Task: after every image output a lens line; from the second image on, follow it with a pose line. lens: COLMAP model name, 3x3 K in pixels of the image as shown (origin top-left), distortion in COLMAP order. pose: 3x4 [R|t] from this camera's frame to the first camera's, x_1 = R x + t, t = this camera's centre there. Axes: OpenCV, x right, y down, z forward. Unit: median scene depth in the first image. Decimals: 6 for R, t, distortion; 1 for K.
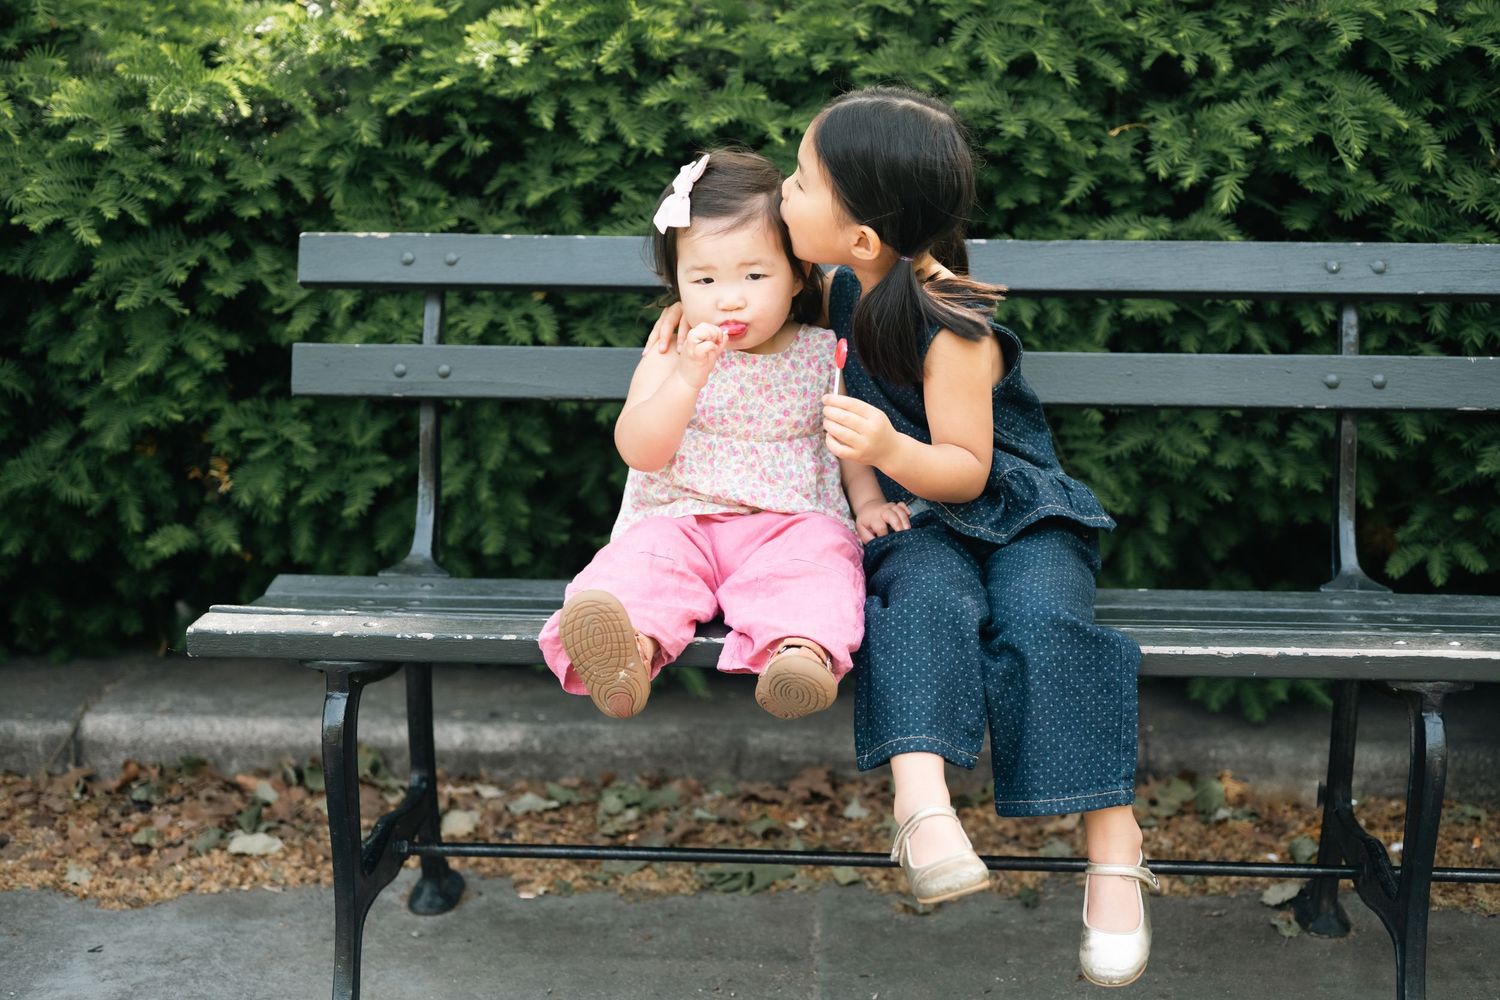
lens RADIAL K [[2230.0, 0, 774.7], [0, 2230.0, 498.9], [0, 0, 1]] dist [0.011221, 0.000000]
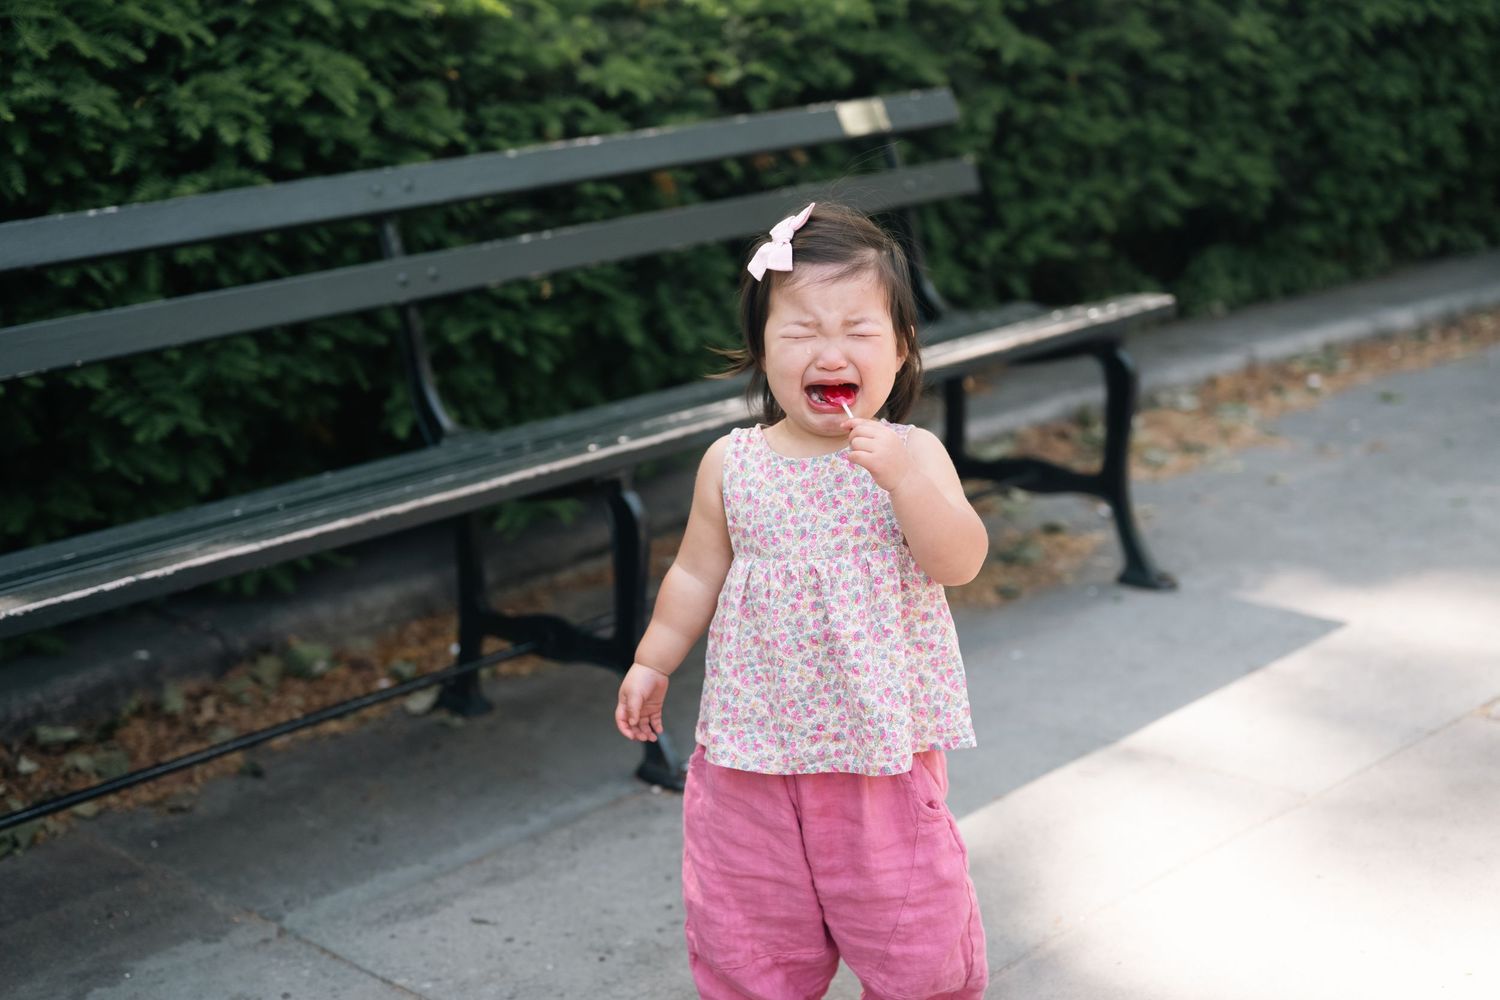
lens RADIAL K [[2230.0, 0, 752.8], [0, 2230.0, 505.5], [0, 0, 1]] dist [0.011221, 0.000000]
pose [[0.675033, -0.225645, 0.702435, -0.476375], [0.223418, 0.969898, 0.096860, -0.006884], [-0.703146, 0.091553, 0.705126, -0.002350]]
